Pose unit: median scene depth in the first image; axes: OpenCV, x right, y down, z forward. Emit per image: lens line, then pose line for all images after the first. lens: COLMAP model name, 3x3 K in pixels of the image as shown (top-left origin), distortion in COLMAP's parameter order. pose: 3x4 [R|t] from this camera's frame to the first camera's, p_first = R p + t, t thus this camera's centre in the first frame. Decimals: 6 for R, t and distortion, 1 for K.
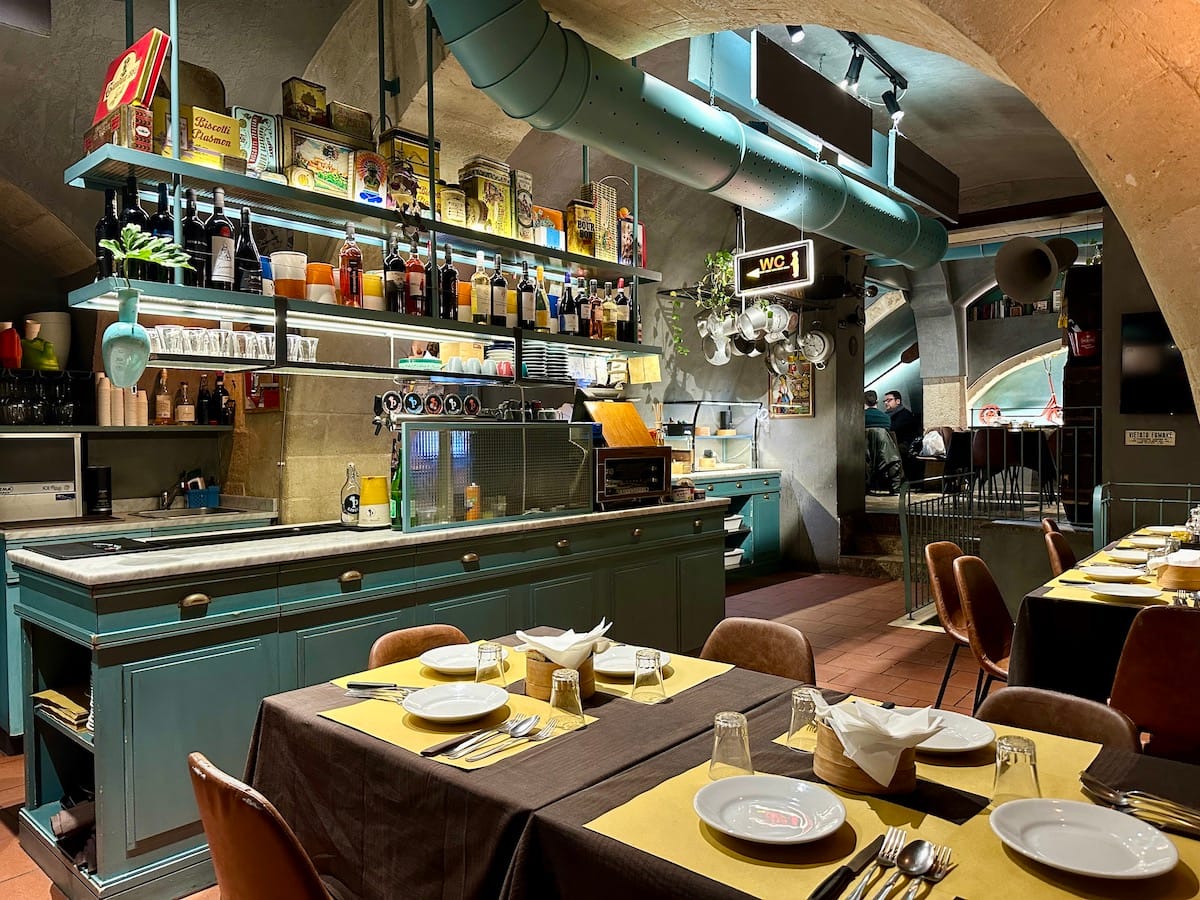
lens RADIAL K [[852.6, 0, 600.0], [0, 852.6, 450.0], [0, 0, 1]] dist [-0.006841, -0.007103]
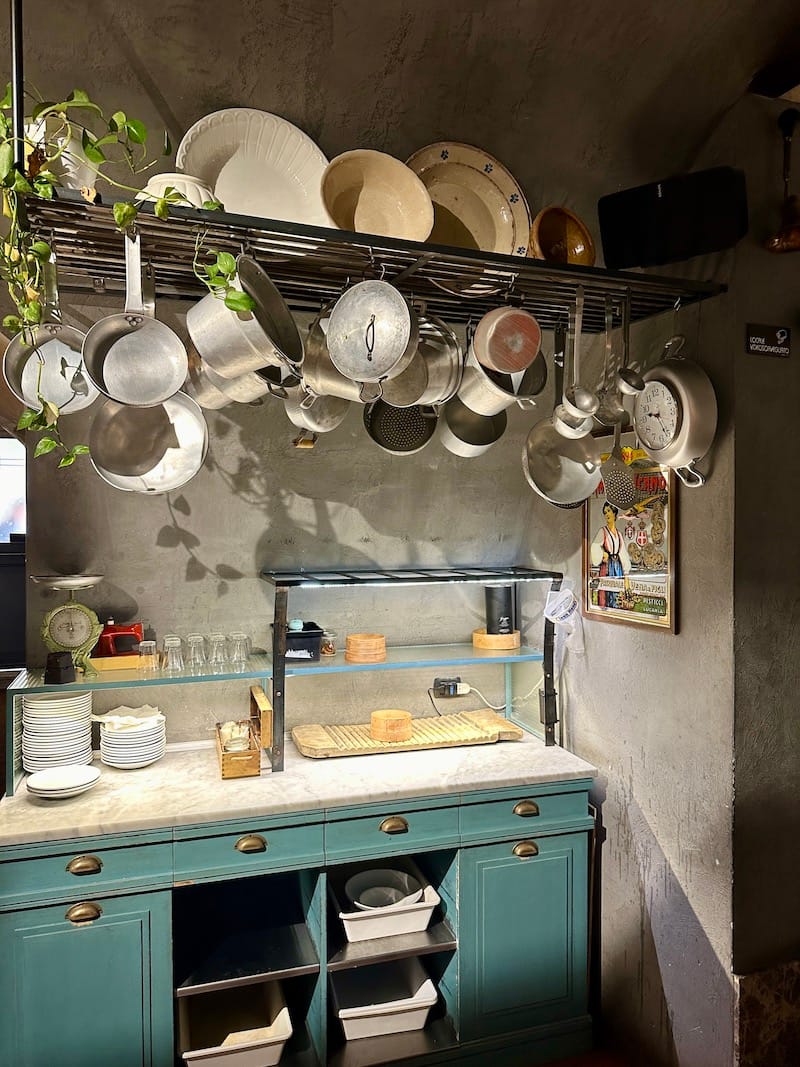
lens RADIAL K [[763.9, 0, 385.8], [0, 763.9, 513.8], [0, 0, 1]] dist [0.082831, -0.186519]
pose [[0.864090, 0.007928, -0.503274, 0.303074], [-0.018465, 0.999702, -0.015955, -0.077407], [0.502998, 0.023079, 0.863979, 0.686658]]
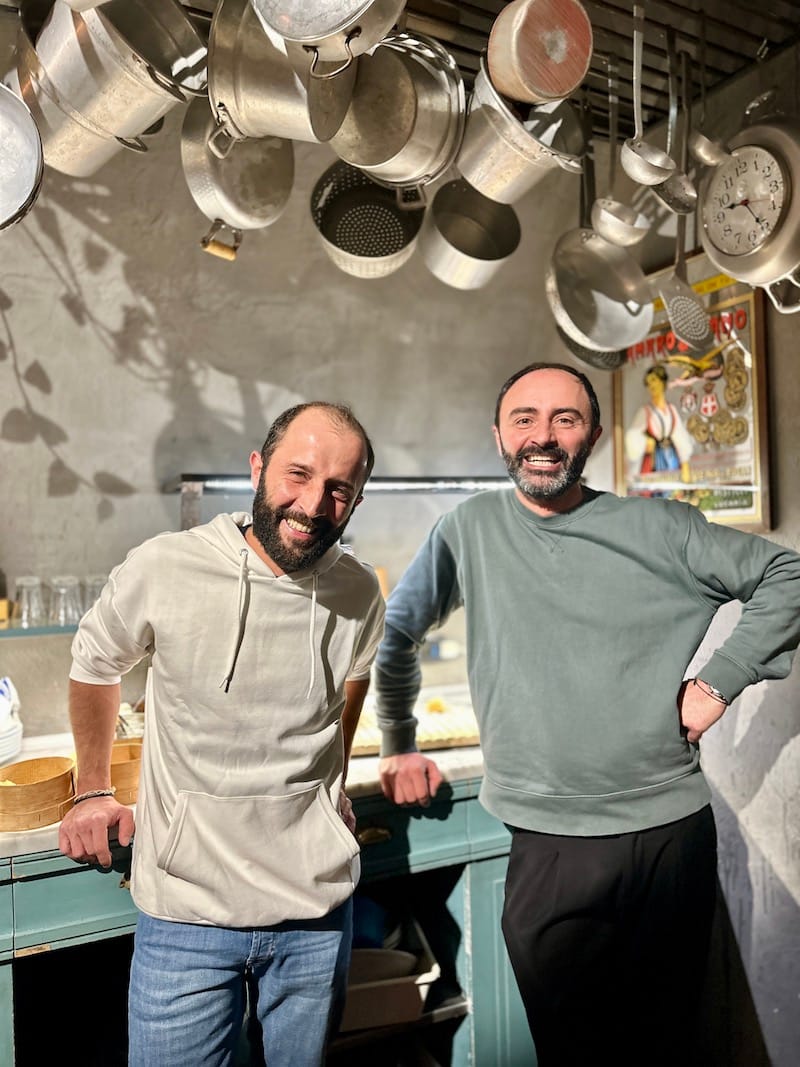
lens RADIAL K [[758.1, 0, 400.0], [0, 758.1, 533.5], [0, 0, 1]] dist [-0.006841, -0.007103]
pose [[0.913709, -0.022878, -0.405724, 0.241528], [0.008995, 0.999308, -0.036092, -0.029985], [0.406269, 0.029328, 0.913283, 0.775491]]
